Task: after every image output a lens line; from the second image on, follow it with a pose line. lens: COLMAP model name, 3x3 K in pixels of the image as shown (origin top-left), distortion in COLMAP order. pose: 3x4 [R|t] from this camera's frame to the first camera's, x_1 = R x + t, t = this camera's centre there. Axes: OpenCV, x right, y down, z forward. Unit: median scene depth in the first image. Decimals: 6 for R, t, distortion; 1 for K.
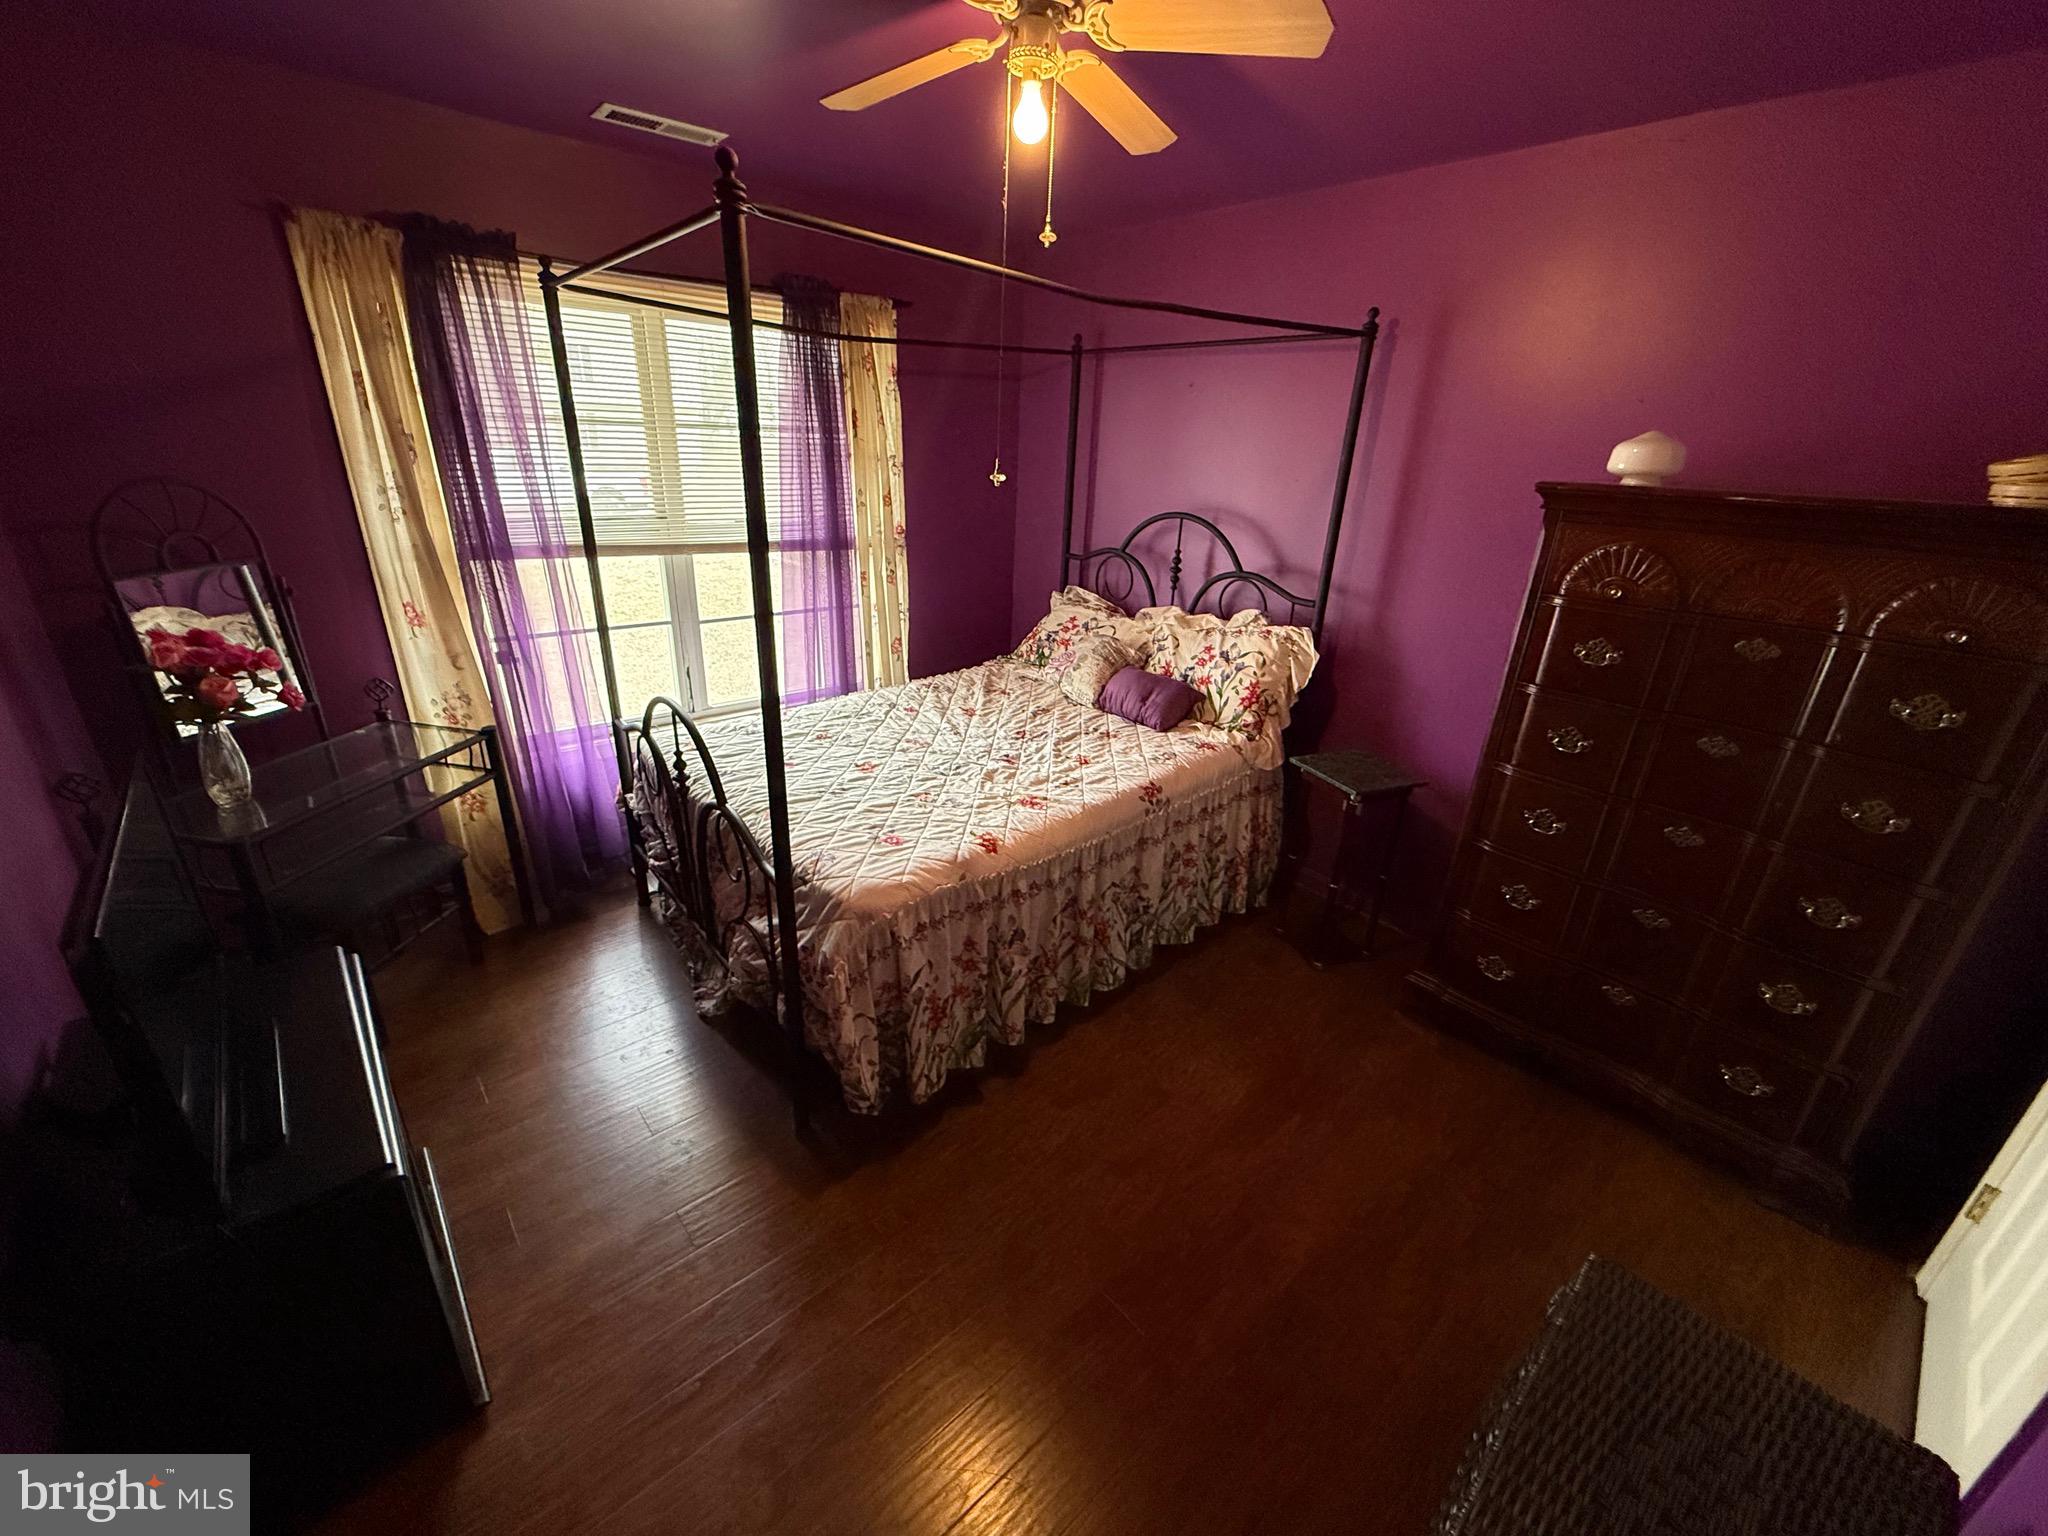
lens RADIAL K [[814.0, 0, 1023.1], [0, 814.0, 772.9], [0, 0, 1]] dist [-0.000426, 0.000035]
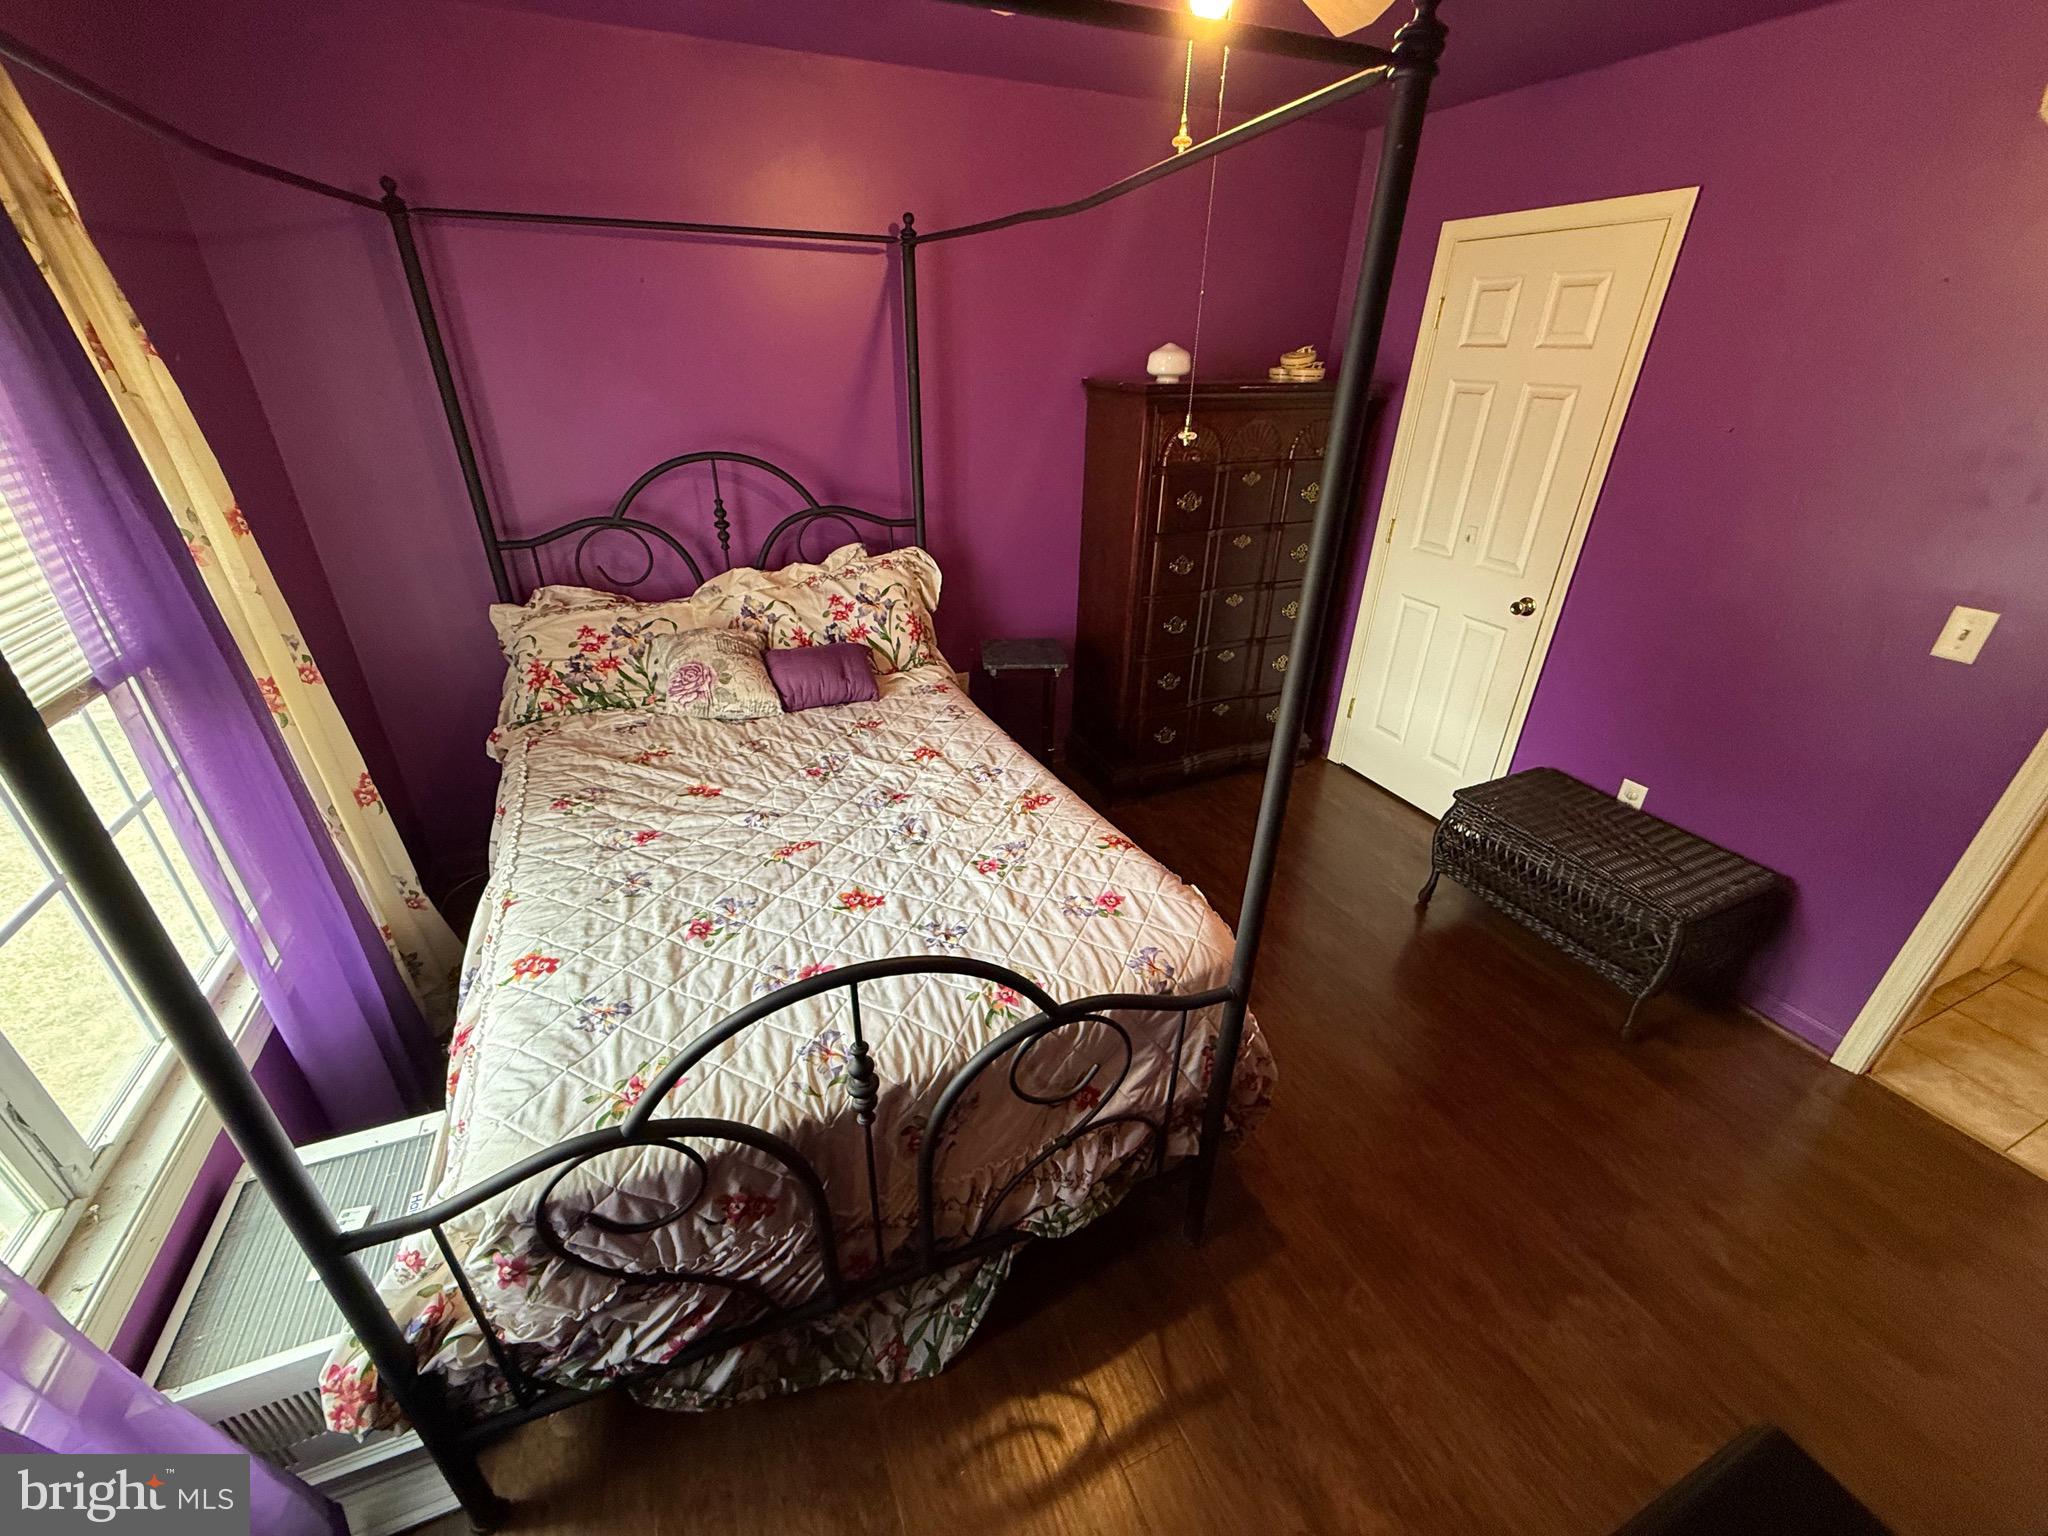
lens RADIAL K [[814.0, 0, 1019.9], [0, 814.0, 764.9], [0, 0, 1]] dist [-0.000426, 0.000035]
pose [[0.306456, -0.468147, 0.828808, -0.546627], [0.362275, 0.862539, 0.353246, -0.242771], [-0.880251, 0.192002, 0.433928, 0.477460]]
